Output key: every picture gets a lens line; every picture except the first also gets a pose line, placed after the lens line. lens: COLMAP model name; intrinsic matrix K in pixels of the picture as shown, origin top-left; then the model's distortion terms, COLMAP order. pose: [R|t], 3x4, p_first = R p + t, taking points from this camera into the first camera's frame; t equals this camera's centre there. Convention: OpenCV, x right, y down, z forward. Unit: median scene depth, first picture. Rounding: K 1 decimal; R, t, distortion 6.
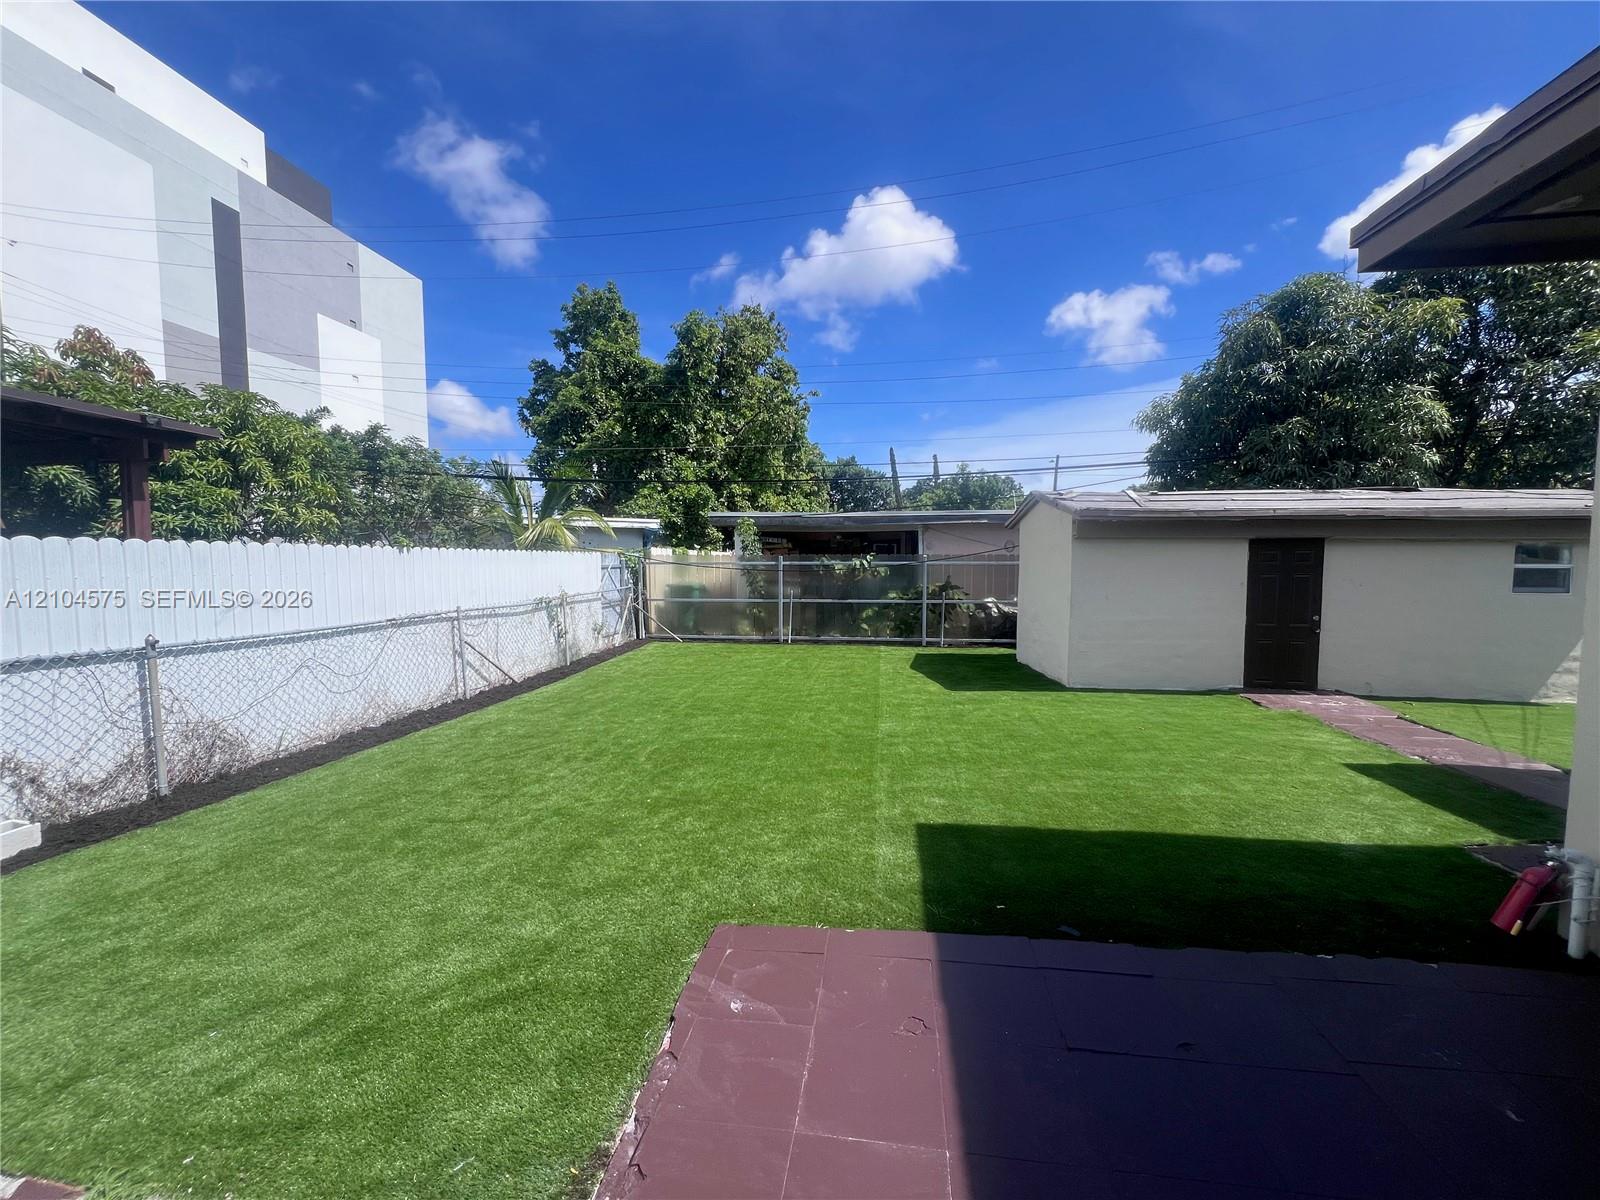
lens RADIAL K [[635.7, 0, 792.3], [0, 635.7, 600.0], [0, 0, 1]] dist [-0.000712, -0.000091]
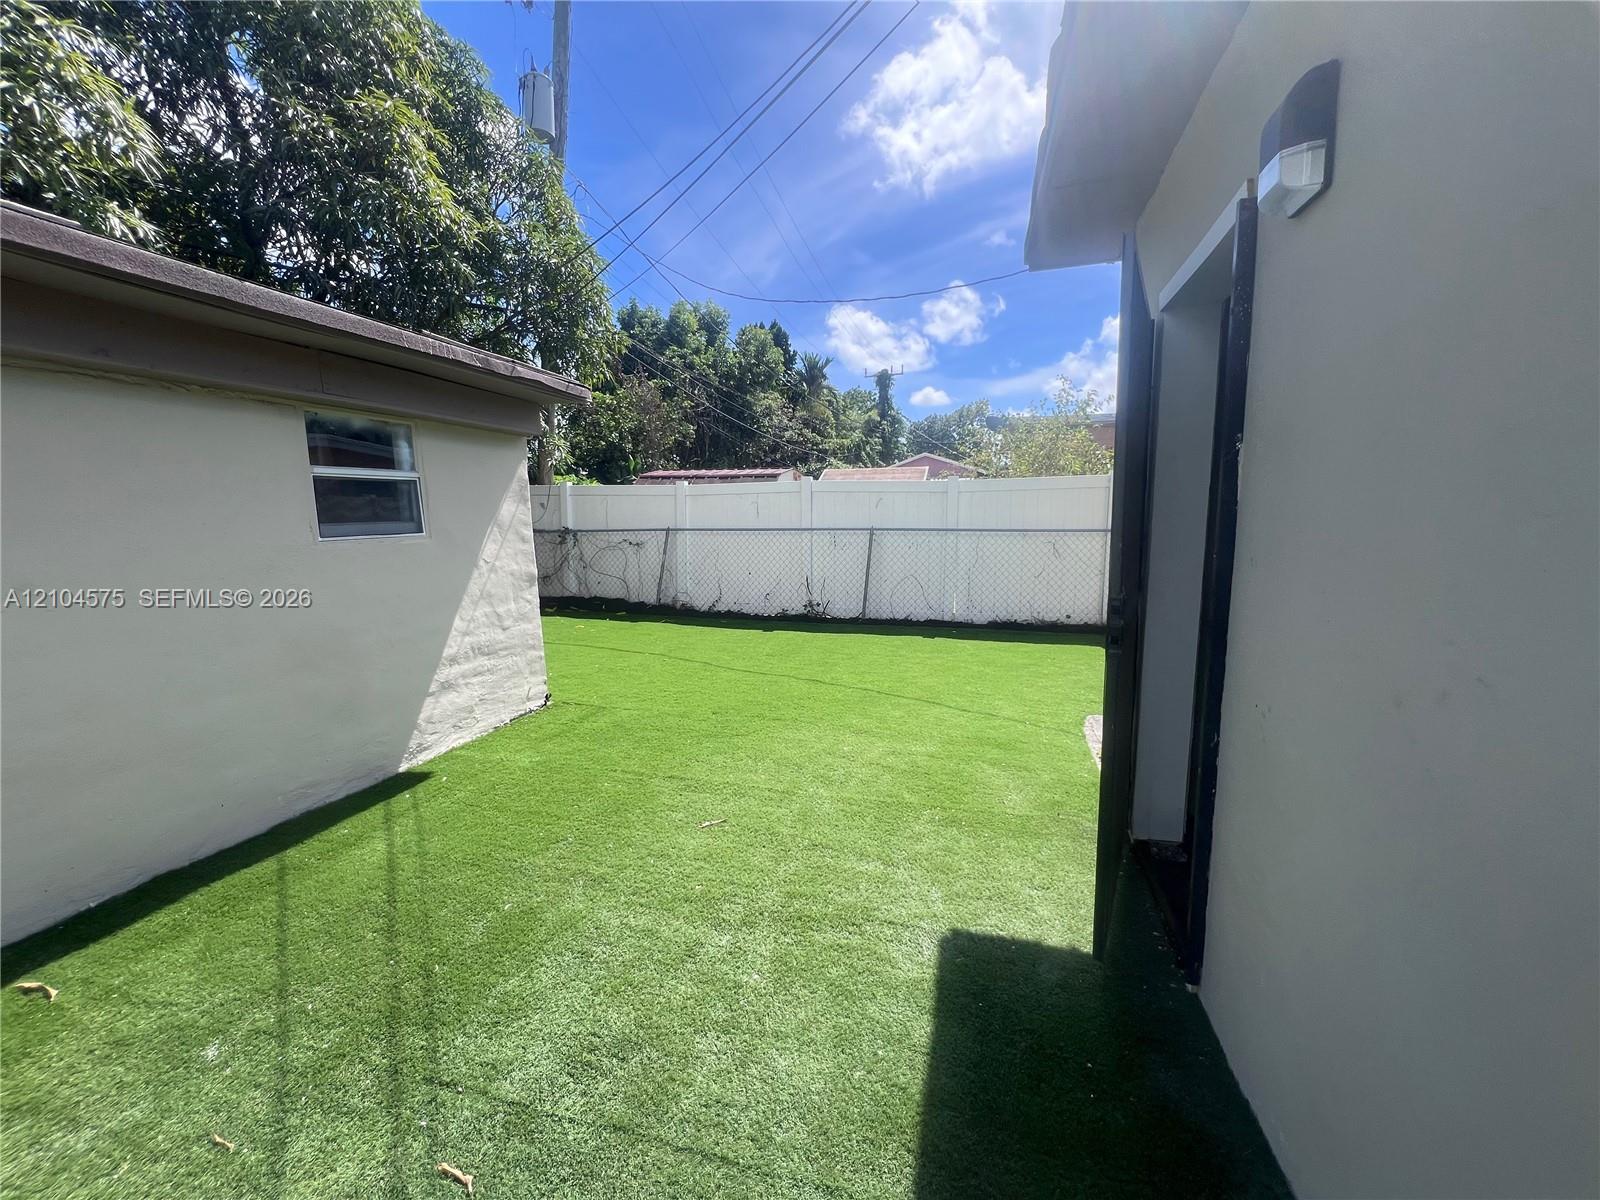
lens RADIAL K [[635.7, 0, 801.9], [0, 635.7, 603.6], [0, 0, 1]] dist [-0.000712, -0.000091]
pose [[0.140120, -0.153216, 0.978208, 0.772331], [0.075555, 0.986729, 0.143728, -0.004897], [-0.987248, 0.053770, 0.149837, 0.636777]]
